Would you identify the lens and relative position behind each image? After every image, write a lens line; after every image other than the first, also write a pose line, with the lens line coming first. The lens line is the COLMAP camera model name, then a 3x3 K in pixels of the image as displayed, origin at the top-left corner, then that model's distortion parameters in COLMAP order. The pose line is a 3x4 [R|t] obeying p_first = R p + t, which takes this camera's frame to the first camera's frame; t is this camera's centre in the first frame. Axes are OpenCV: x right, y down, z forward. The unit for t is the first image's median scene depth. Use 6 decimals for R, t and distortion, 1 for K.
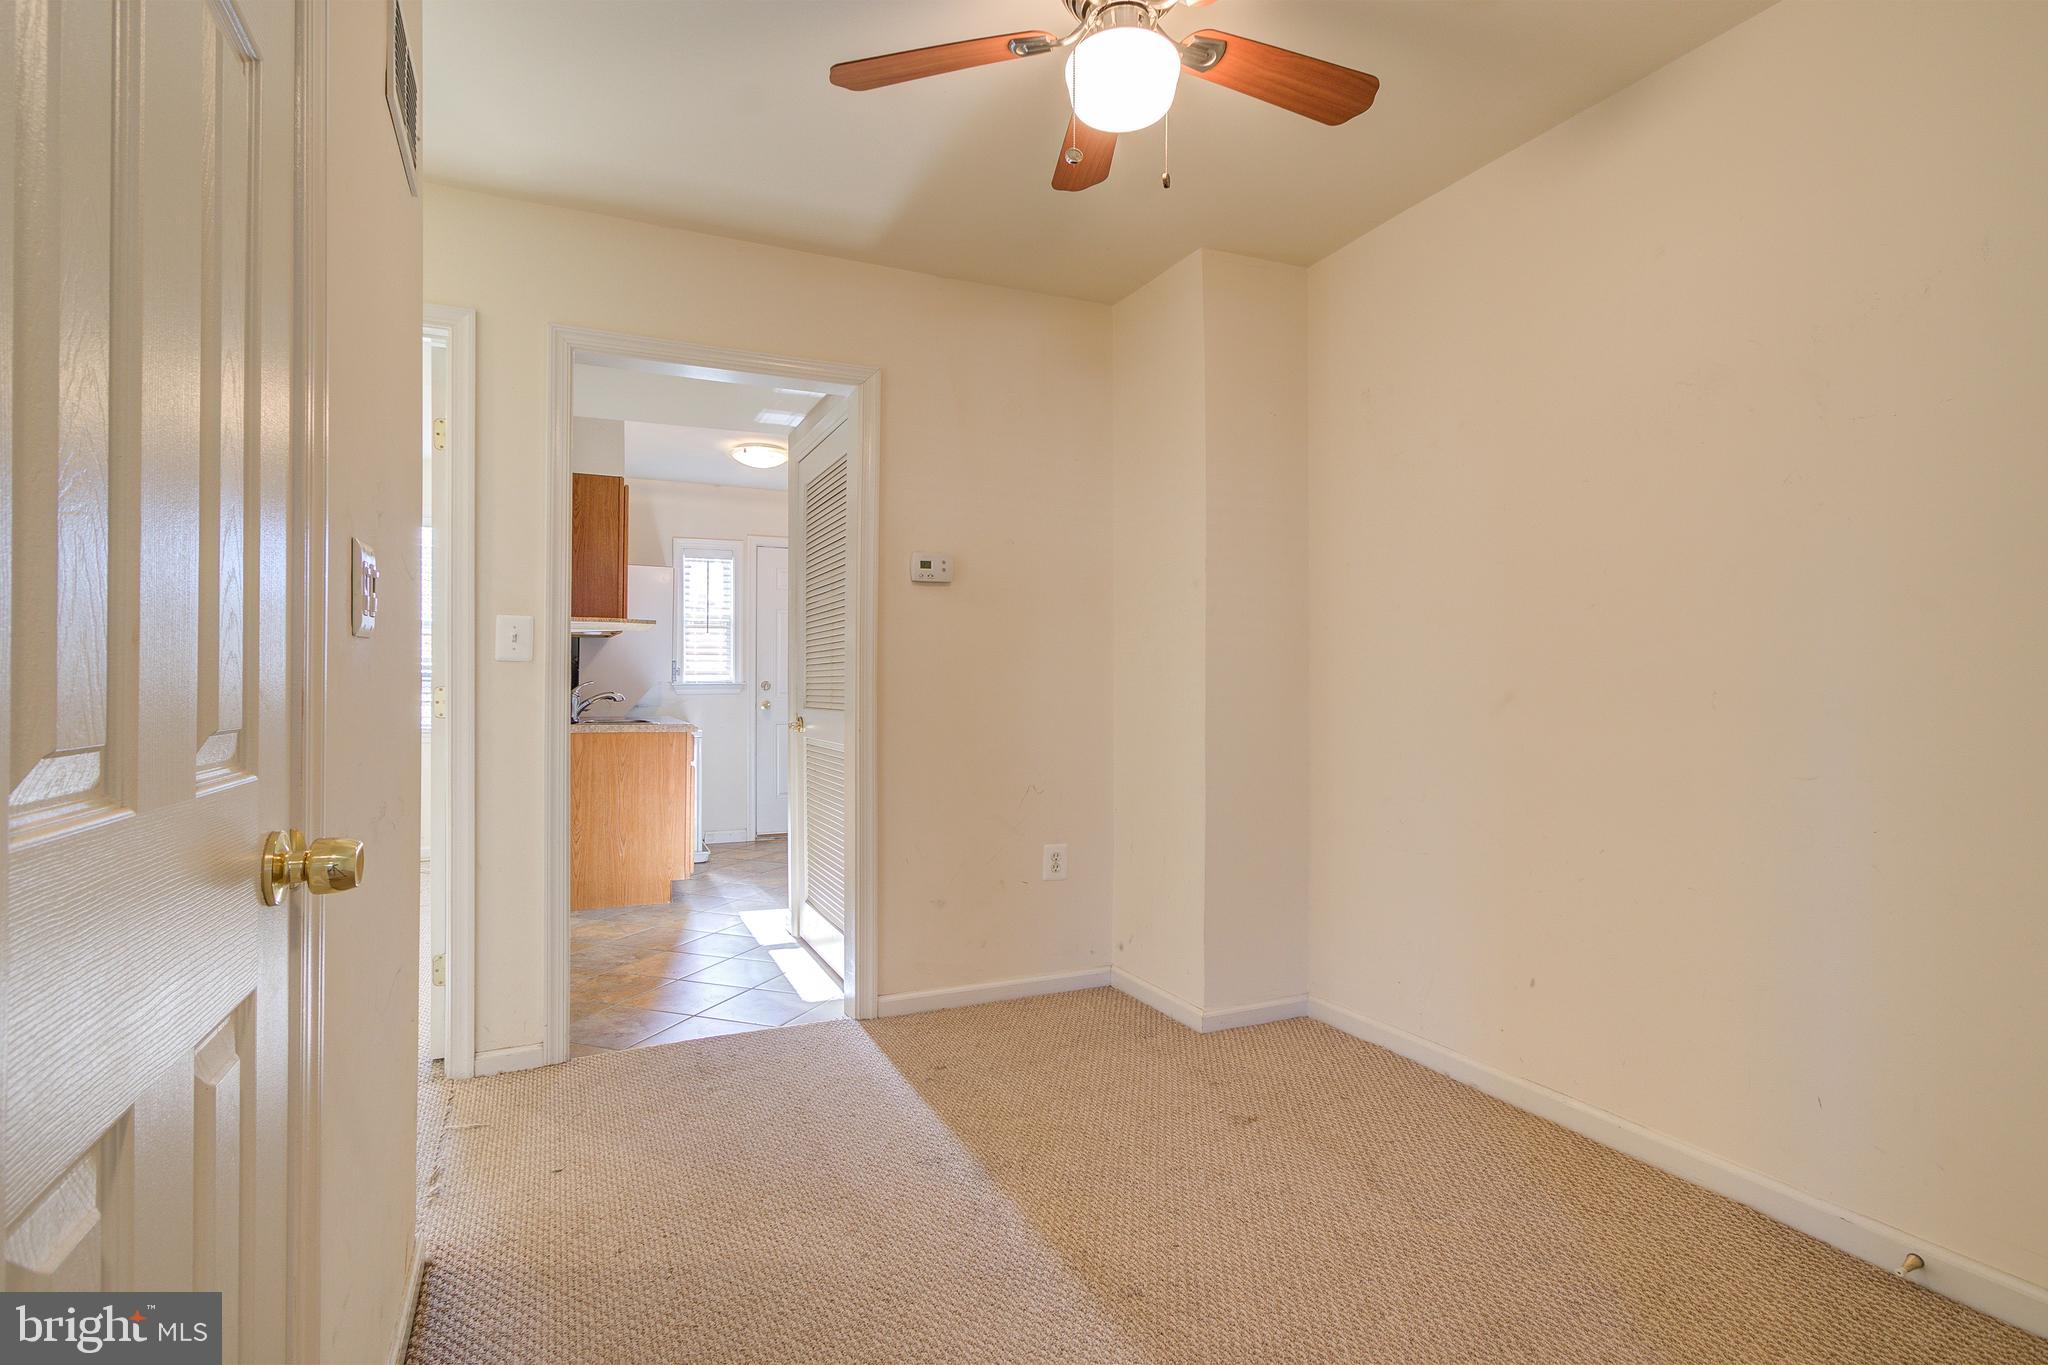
lens RADIAL K [[973.0, 0, 1028.0], [0, 973.0, 695.2], [0, 0, 1]] dist [-0.004717, 0.006685]
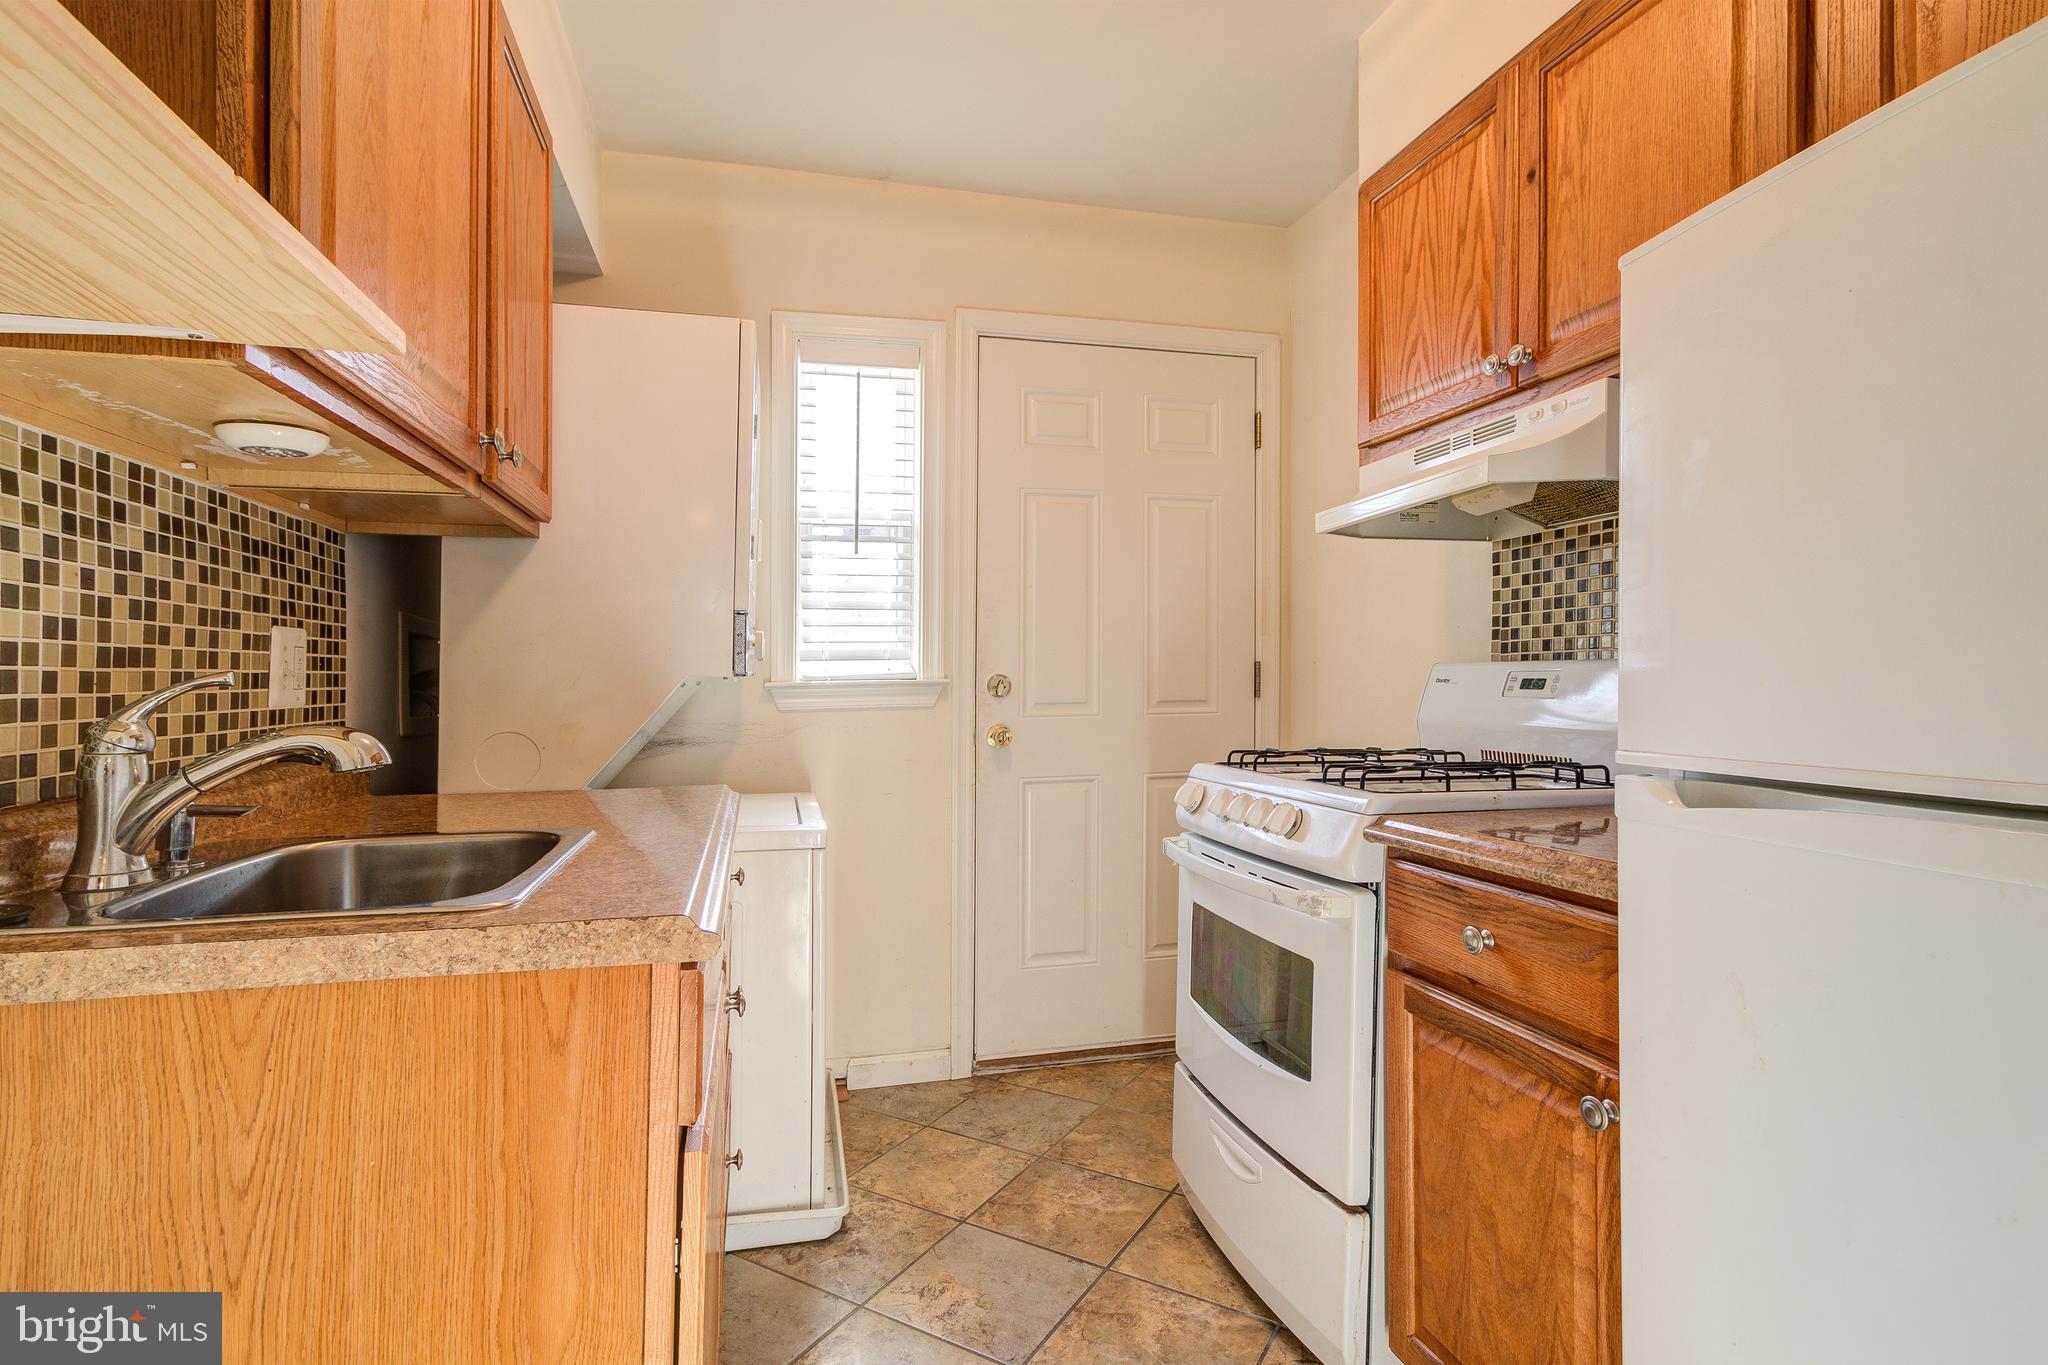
lens RADIAL K [[973.0, 0, 1026.8], [0, 973.0, 676.7], [0, 0, 1]] dist [-0.004717, 0.006685]
pose [[0.984095, 0.000990, -0.177639, -0.189650], [-0.001479, 0.999995, -0.002624, -0.012902], [0.177636, 0.002845, 0.984092, 0.618276]]
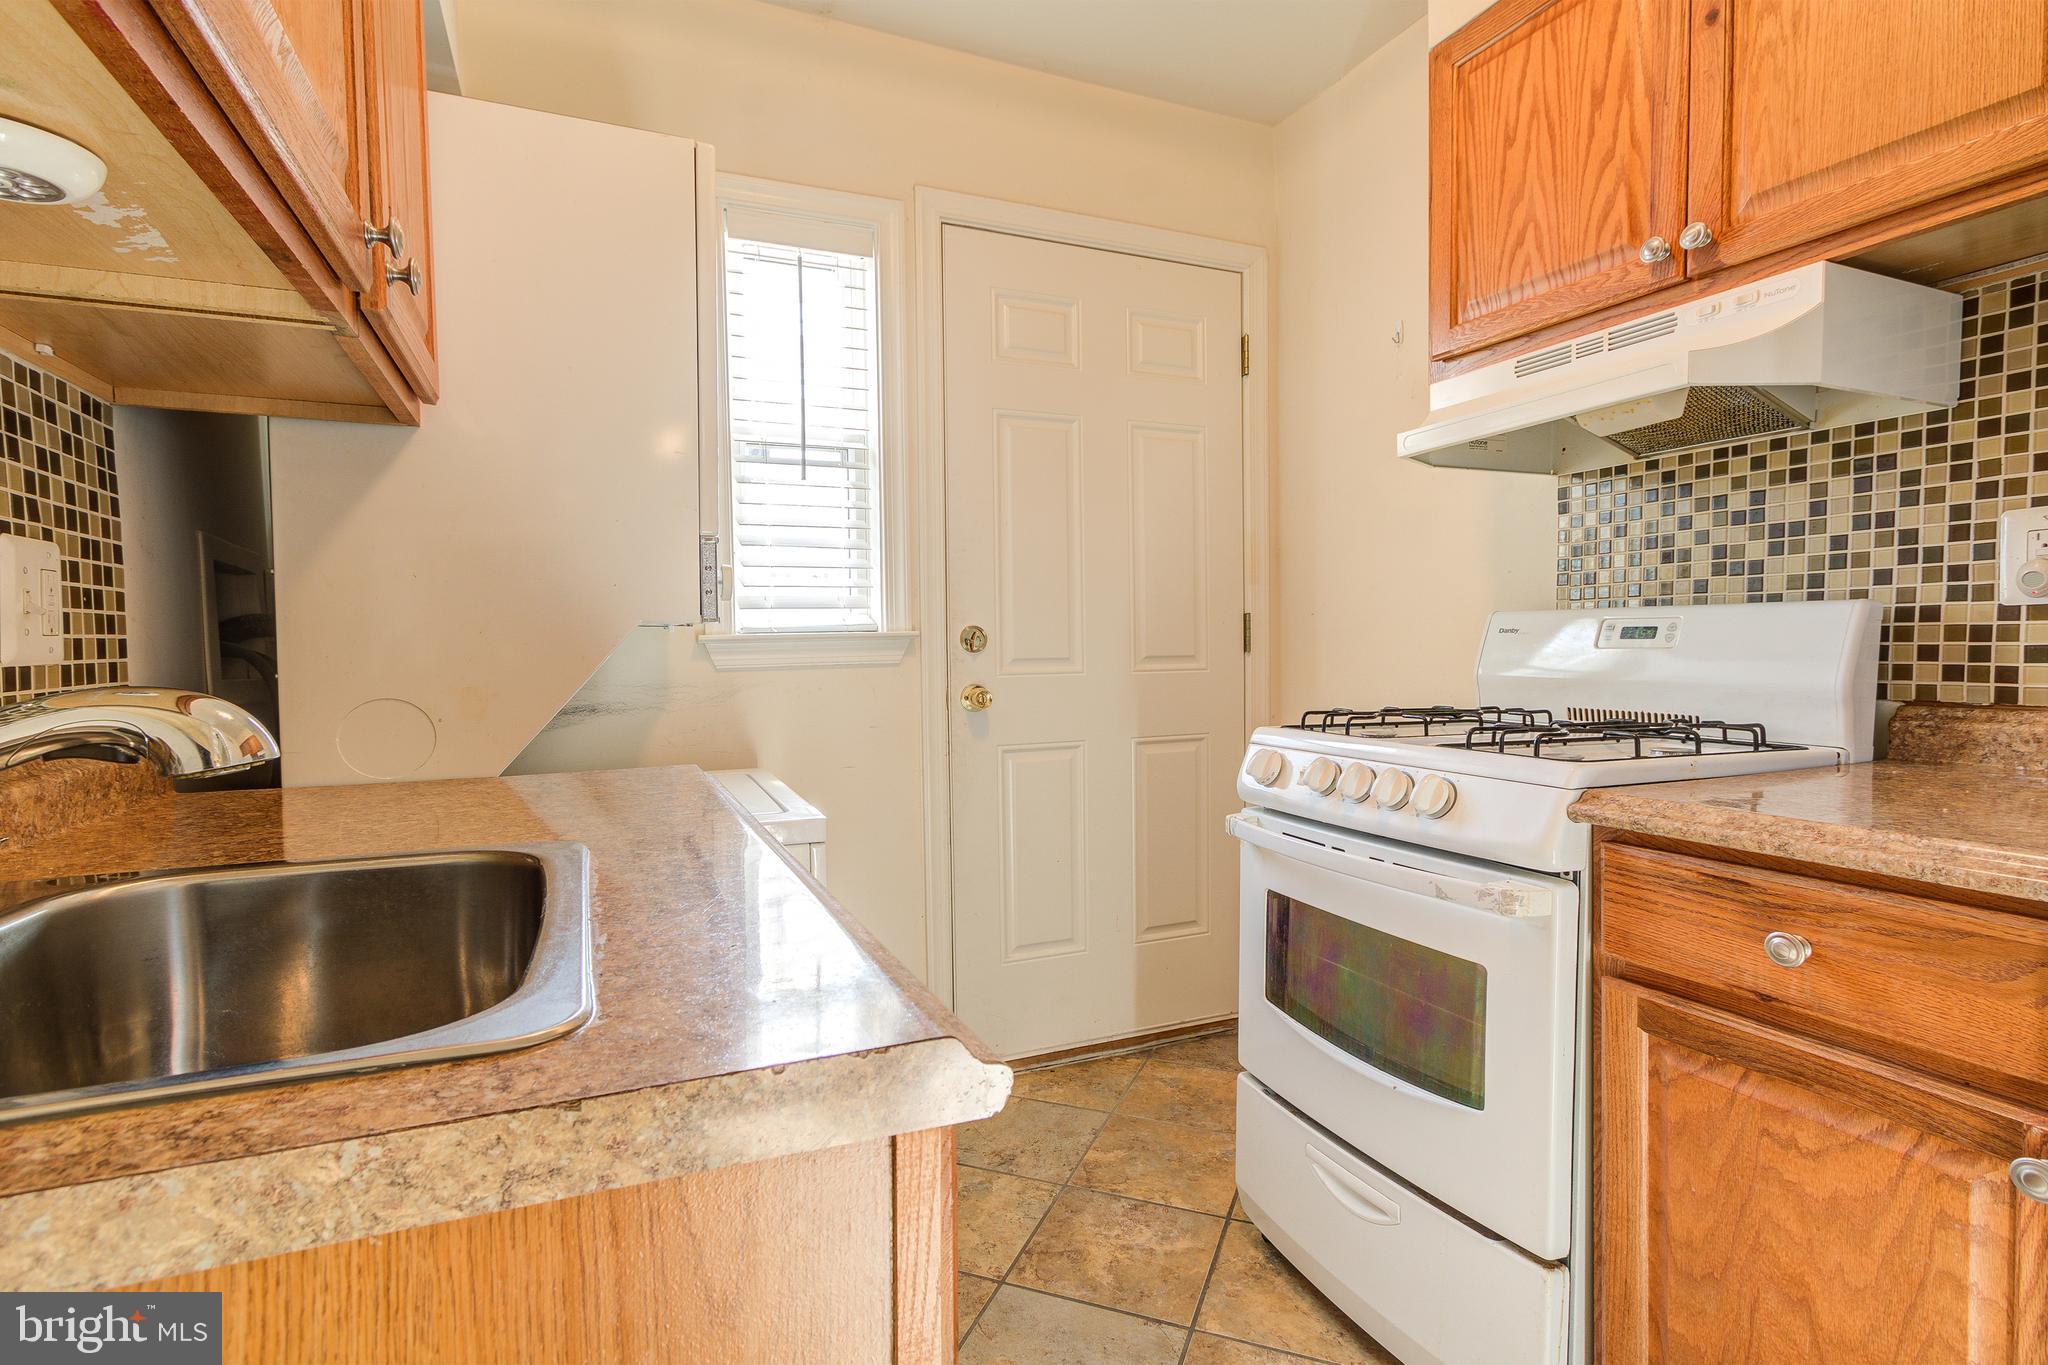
lens RADIAL K [[973.0, 0, 1026.6], [0, 973.0, 695.6], [0, 0, 1]] dist [-0.004717, 0.006685]
pose [[0.999765, 0.001952, -0.021591, -0.245432], [-0.000735, 0.998418, 0.056214, -0.009684], [0.021667, -0.056185, 0.998185, 0.665980]]
